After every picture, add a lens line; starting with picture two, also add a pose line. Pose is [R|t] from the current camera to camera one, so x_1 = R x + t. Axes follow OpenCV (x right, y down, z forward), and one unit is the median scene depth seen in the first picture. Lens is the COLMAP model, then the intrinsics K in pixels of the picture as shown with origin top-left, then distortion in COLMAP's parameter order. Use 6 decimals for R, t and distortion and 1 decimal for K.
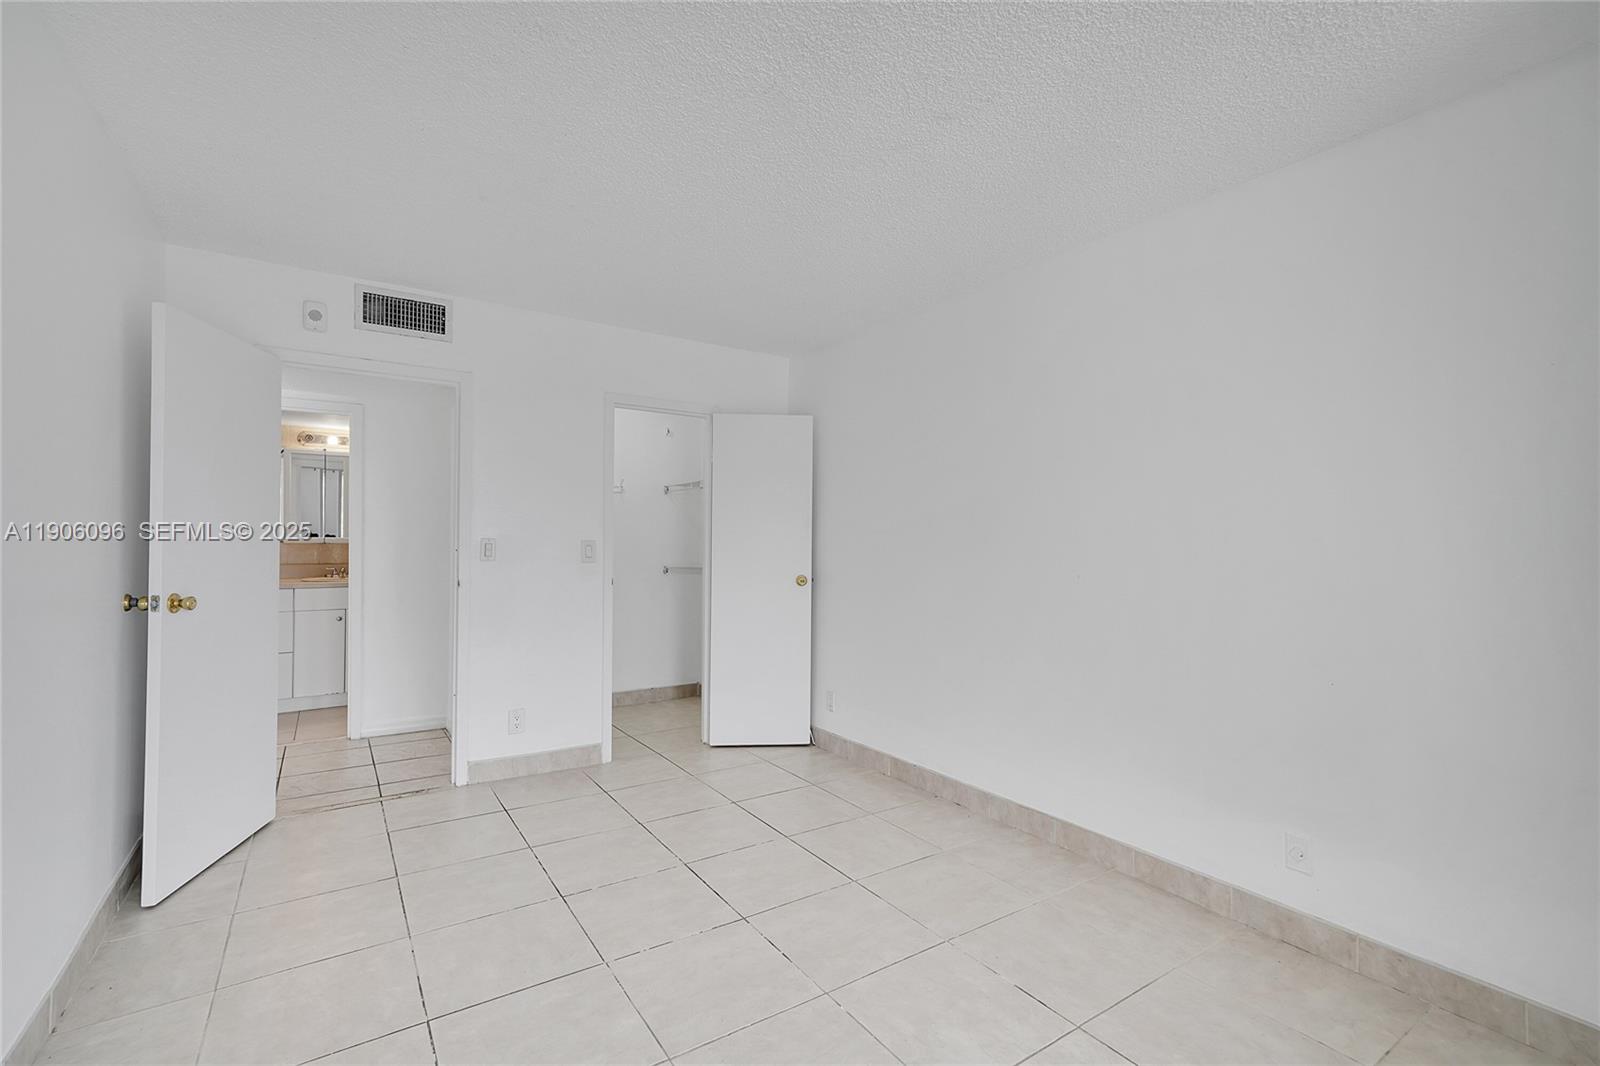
lens RADIAL K [[698.6, 0, 796.5], [0, 698.6, 533.7], [0, 0, 1]] dist [0.001250, -0.000055]
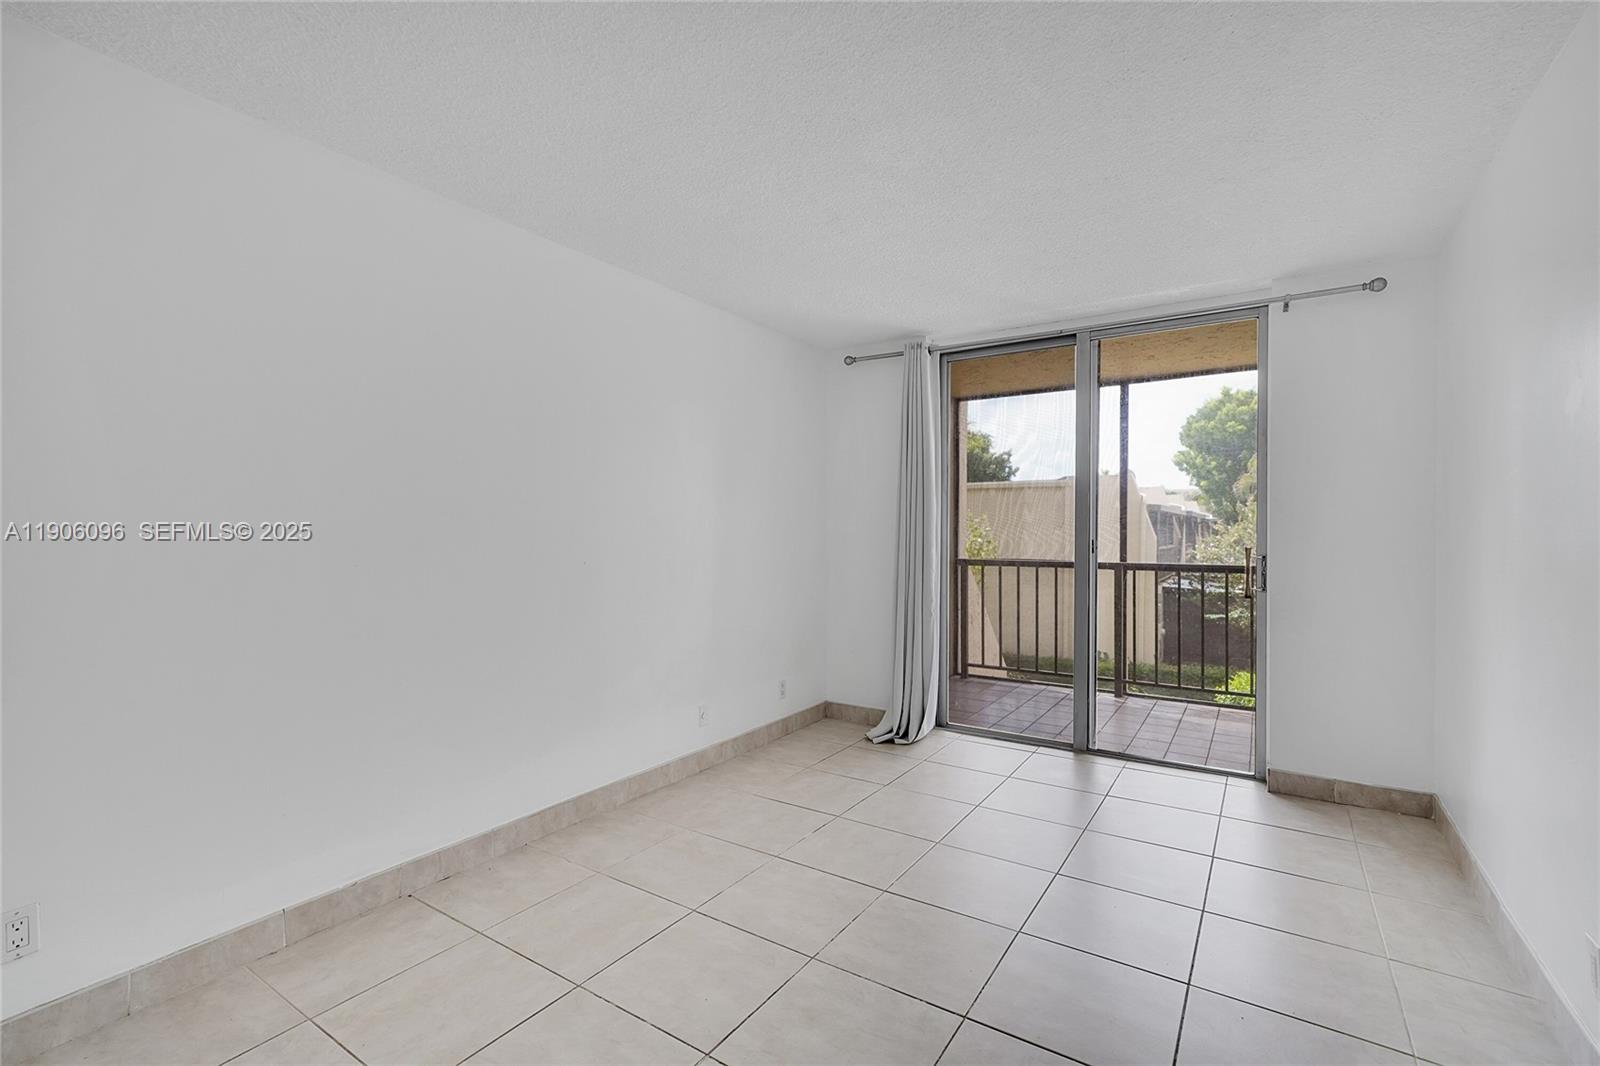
lens RADIAL K [[698.6, 0, 802.2], [0, 698.6, 531.6], [0, 0, 1]] dist [0.001250, -0.000055]
pose [[-0.381757, -0.002003, 0.924261, -0.654355], [-0.010003, 0.999948, -0.001965, 0.012663], [-0.924209, -0.009996, -0.381757, 1.006358]]
